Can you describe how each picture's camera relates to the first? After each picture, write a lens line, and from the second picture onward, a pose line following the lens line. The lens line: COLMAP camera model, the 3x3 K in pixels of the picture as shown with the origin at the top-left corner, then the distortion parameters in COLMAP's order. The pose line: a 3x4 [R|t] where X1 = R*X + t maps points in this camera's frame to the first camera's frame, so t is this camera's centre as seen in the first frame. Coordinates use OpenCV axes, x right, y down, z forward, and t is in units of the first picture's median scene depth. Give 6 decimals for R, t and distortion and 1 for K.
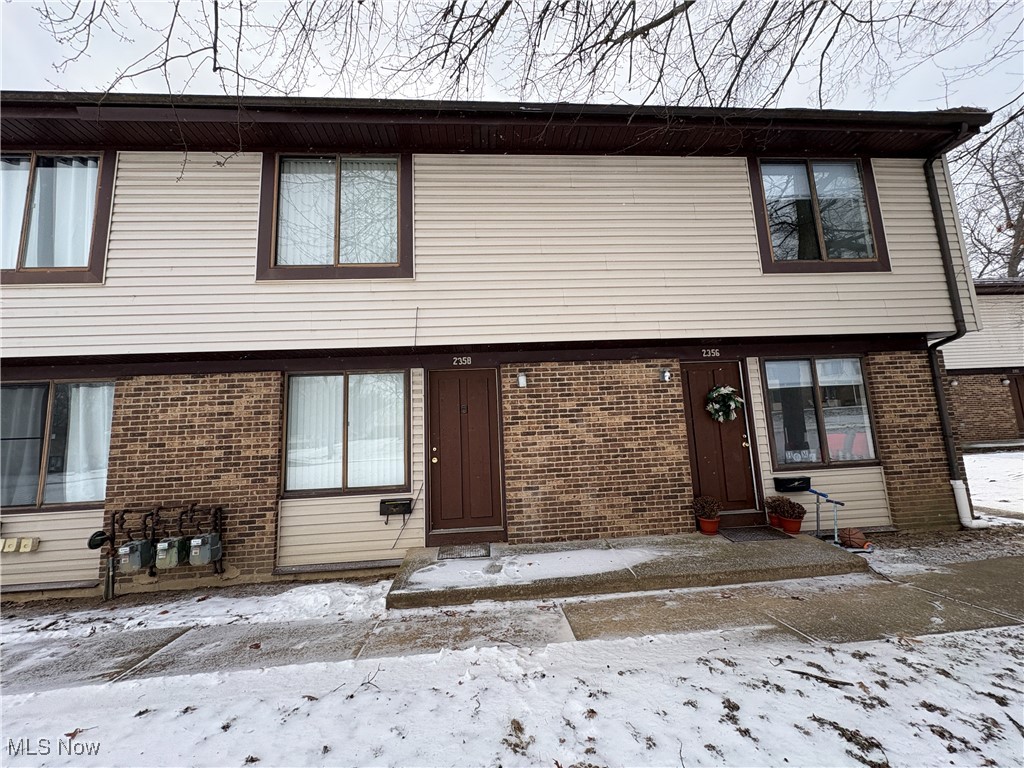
lens RADIAL K [[405.9, 0, 511.8], [0, 405.9, 383.6], [0, 0, 1]] dist [0.002397, -0.000646]
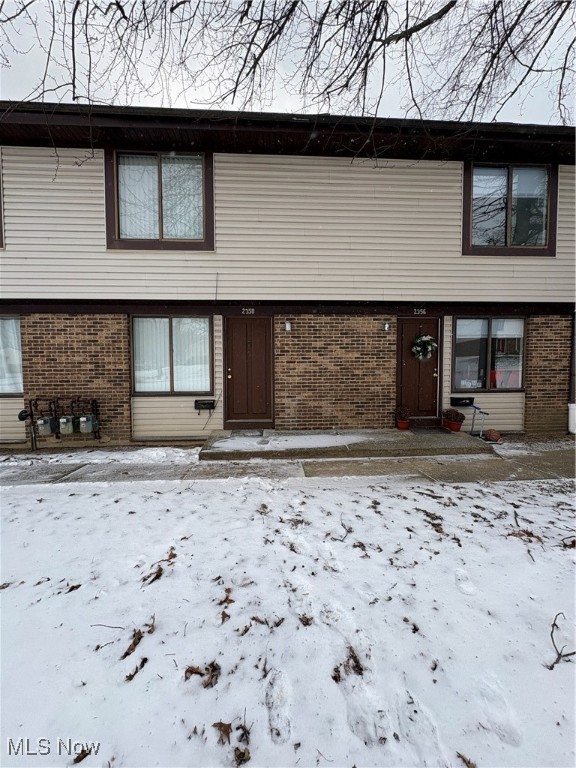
lens RADIAL K [[304.4, 0, 287.2], [0, 304.4, 383.7], [0, 0, 1]] dist [0.002397, -0.000646]
pose [[0.999015, 0.040715, -0.017630, 0.053012], [-0.036845, 0.982681, 0.181603, -0.003143], [0.024719, -0.180774, 0.983214, -0.139816]]
